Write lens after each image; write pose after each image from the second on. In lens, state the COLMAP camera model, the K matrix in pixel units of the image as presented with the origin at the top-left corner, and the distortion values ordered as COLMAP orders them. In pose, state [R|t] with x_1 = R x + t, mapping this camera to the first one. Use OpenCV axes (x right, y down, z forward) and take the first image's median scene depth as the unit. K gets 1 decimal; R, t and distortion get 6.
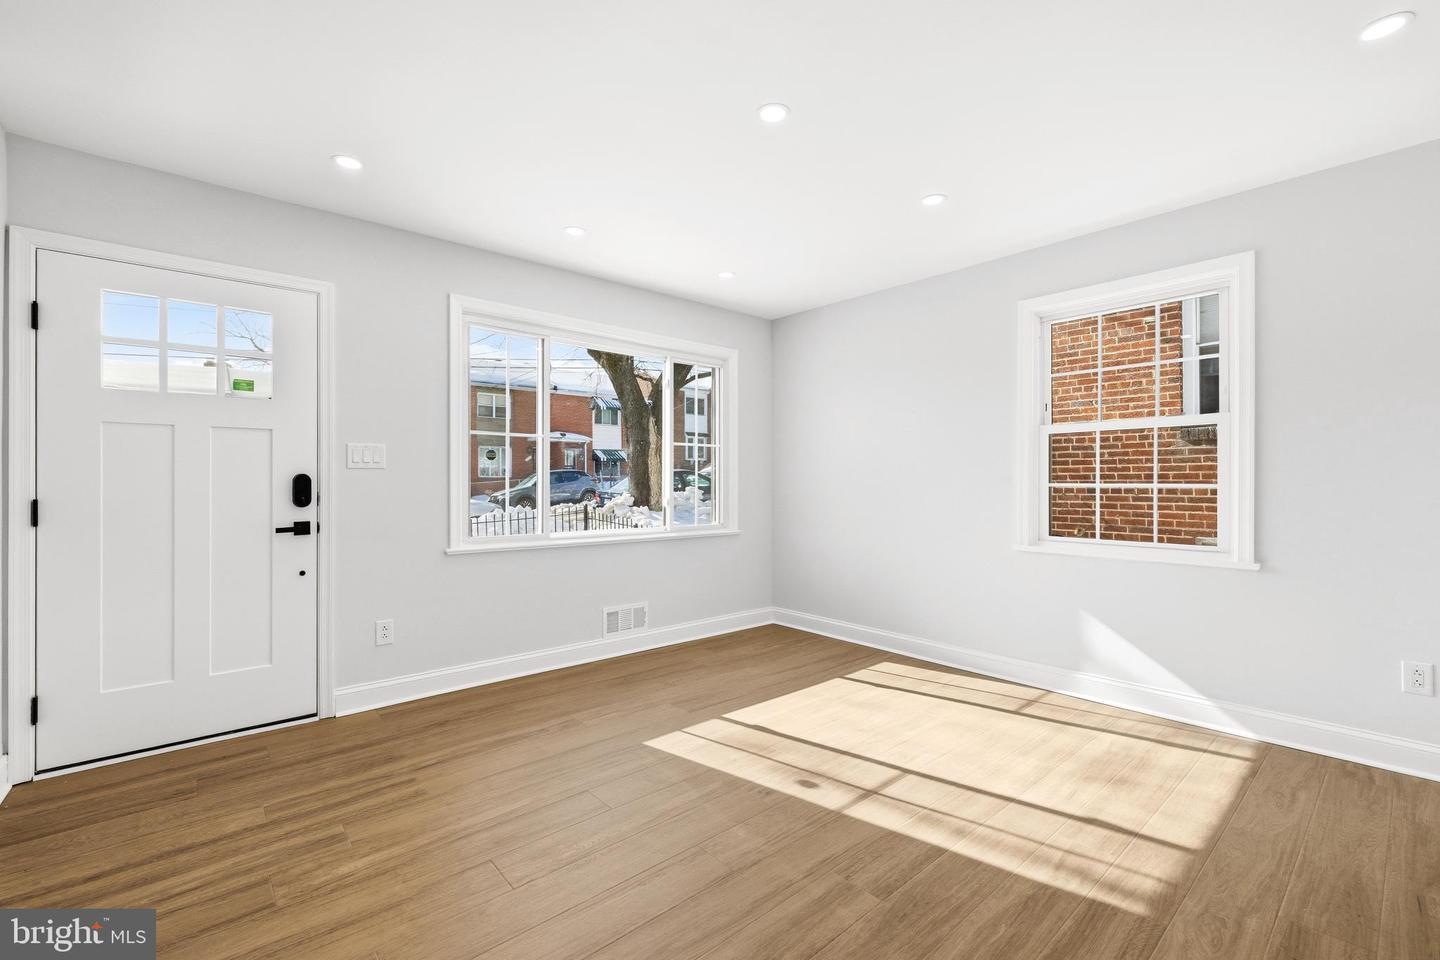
lens RADIAL K [[615.2, 0, 709.5], [0, 615.2, 486.4], [0, 0, 1]] dist [0.002434, 0.000420]
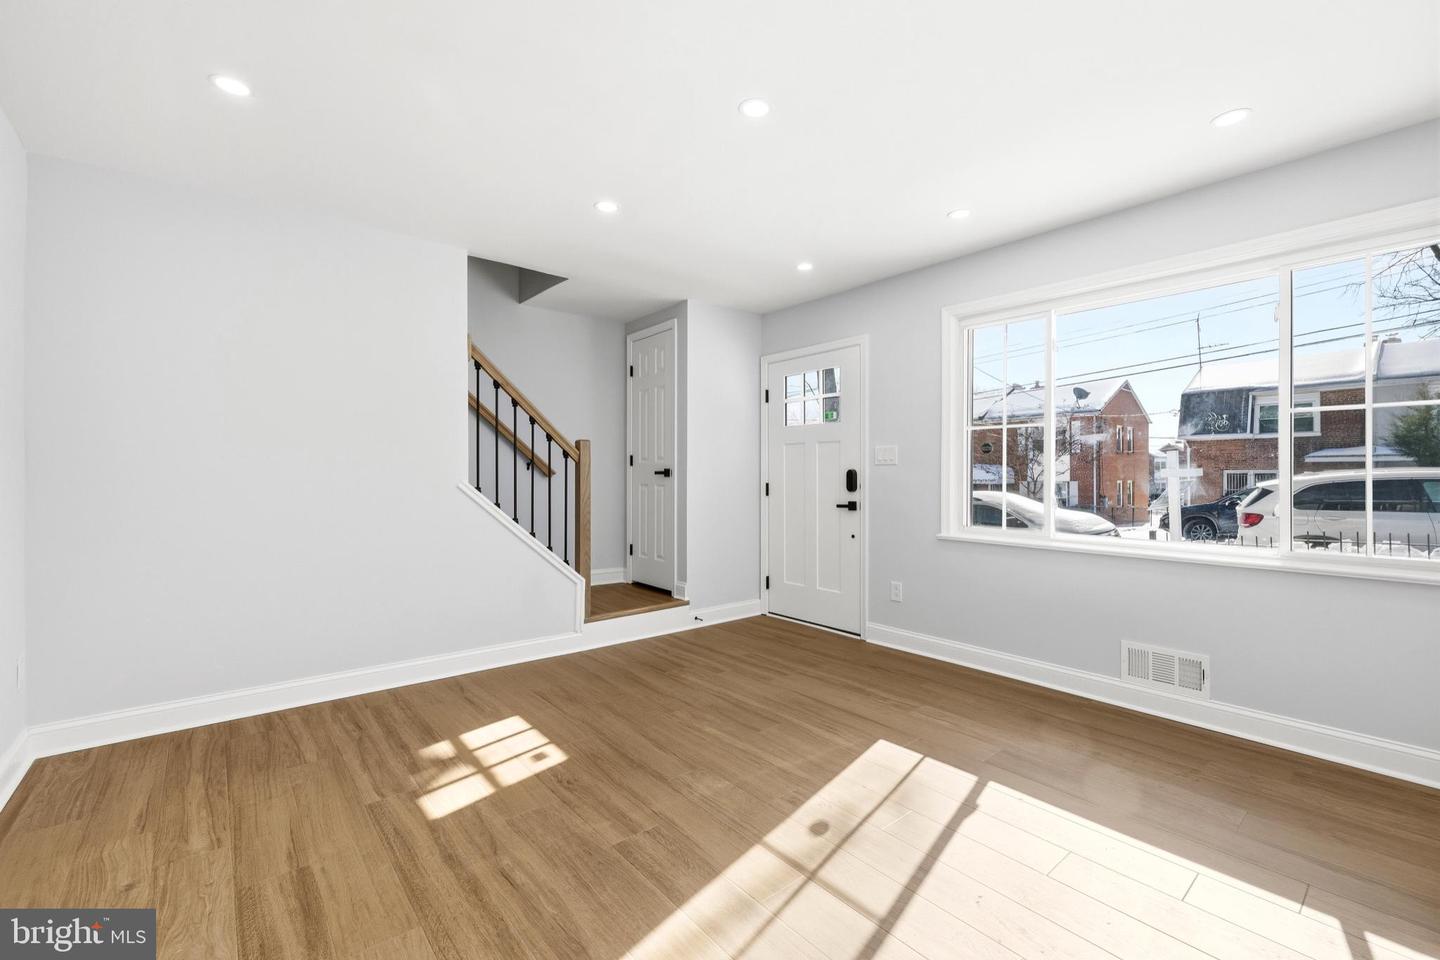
lens RADIAL K [[615.2, 0, 730.7], [0, 615.2, 474.6], [0, 0, 1]] dist [0.002434, 0.000420]
pose [[-0.010576, -0.003008, -0.999940, 0.925396], [-0.009539, 0.999950, -0.002908, -0.000922], [0.999899, 0.009508, -0.010604, 0.806784]]
